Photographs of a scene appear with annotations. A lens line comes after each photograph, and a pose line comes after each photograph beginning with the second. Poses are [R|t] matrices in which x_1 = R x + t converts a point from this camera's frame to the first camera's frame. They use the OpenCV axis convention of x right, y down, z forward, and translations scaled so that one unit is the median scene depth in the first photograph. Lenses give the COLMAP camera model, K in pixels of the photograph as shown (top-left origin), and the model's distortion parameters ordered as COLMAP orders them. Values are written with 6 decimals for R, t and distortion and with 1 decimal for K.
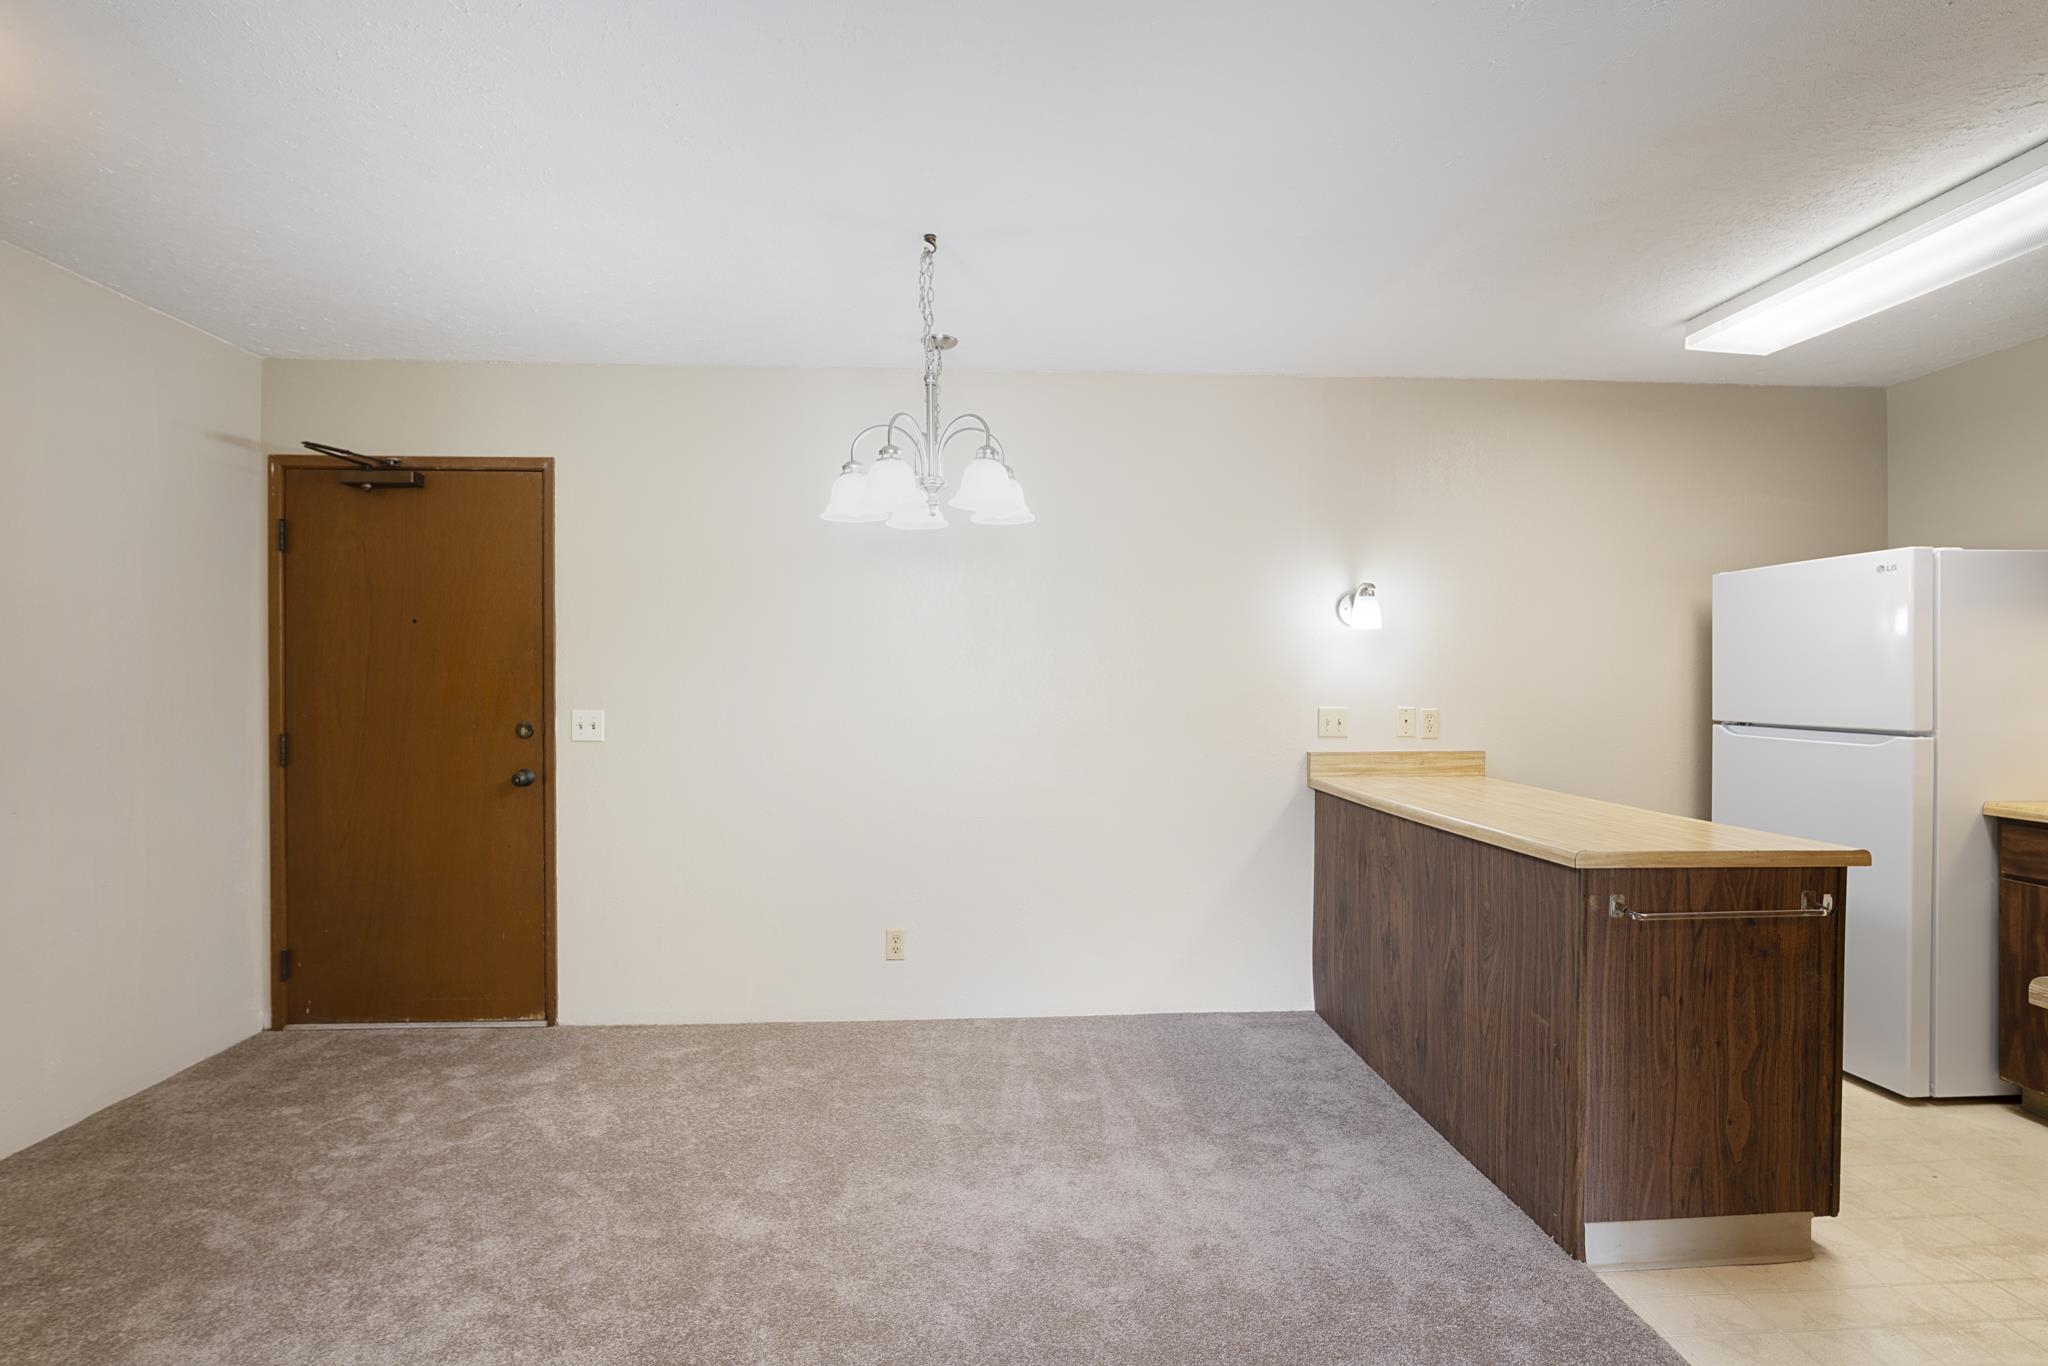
lens RADIAL K [[938.5, 0, 1024.0], [0, 938.5, 683.0], [0, 0, 1]] dist [-0.000310, 0.000116]
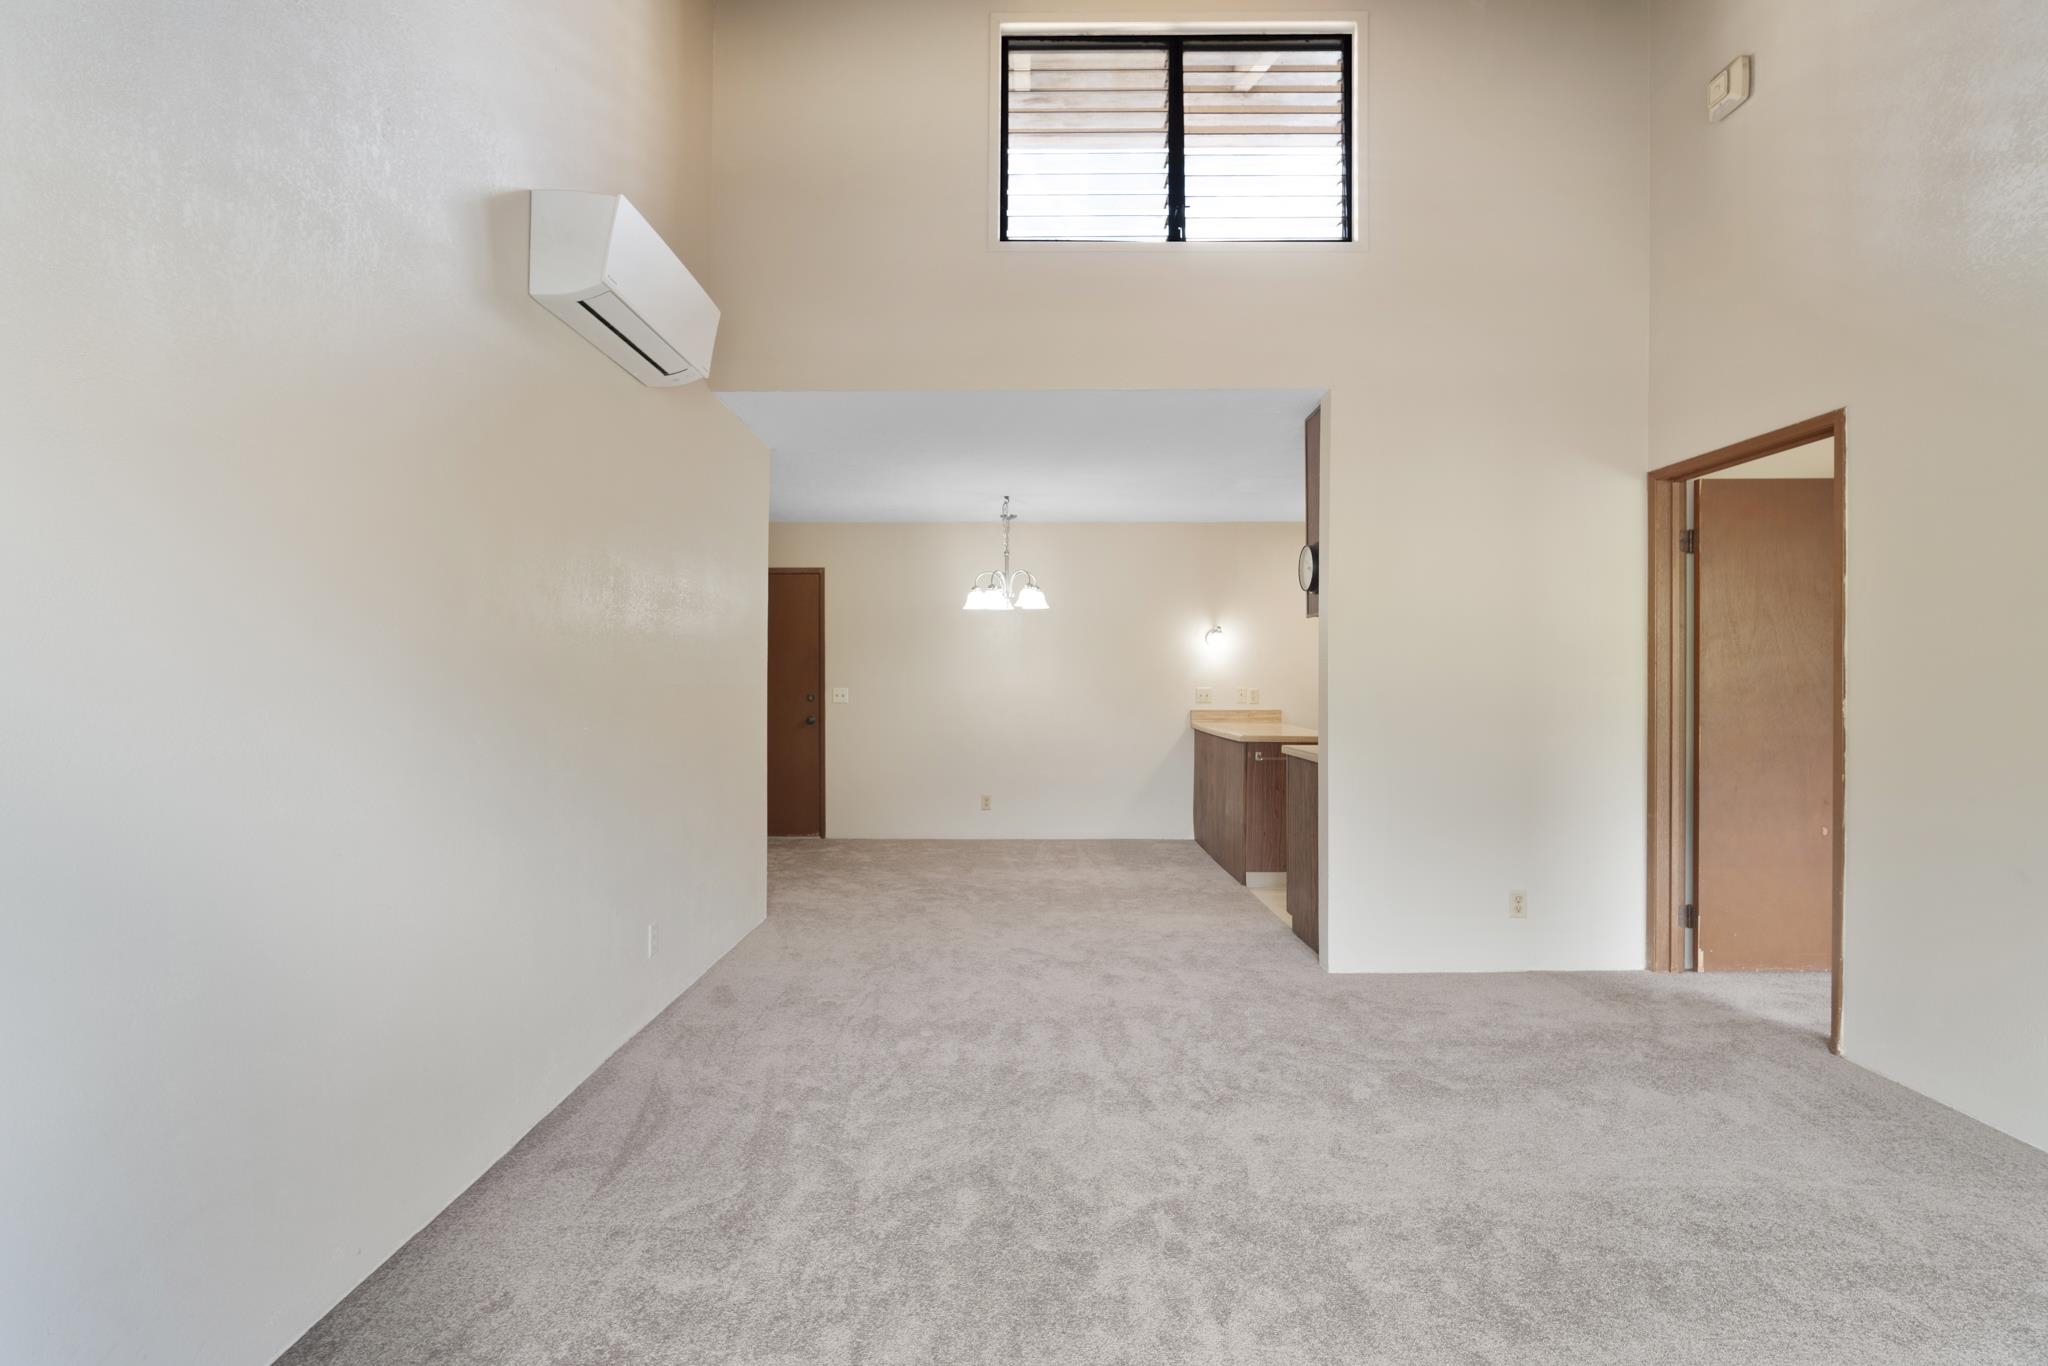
lens RADIAL K [[938.5, 0, 1024.0], [0, 938.5, 683.0], [0, 0, 1]] dist [-0.000310, 0.000116]
pose [[0.998341, 0.001803, -0.057542, 0.064277], [-0.001524, 0.999987, 0.004902, 0.006966], [0.057550, -0.004806, 0.998331, -1.066055]]
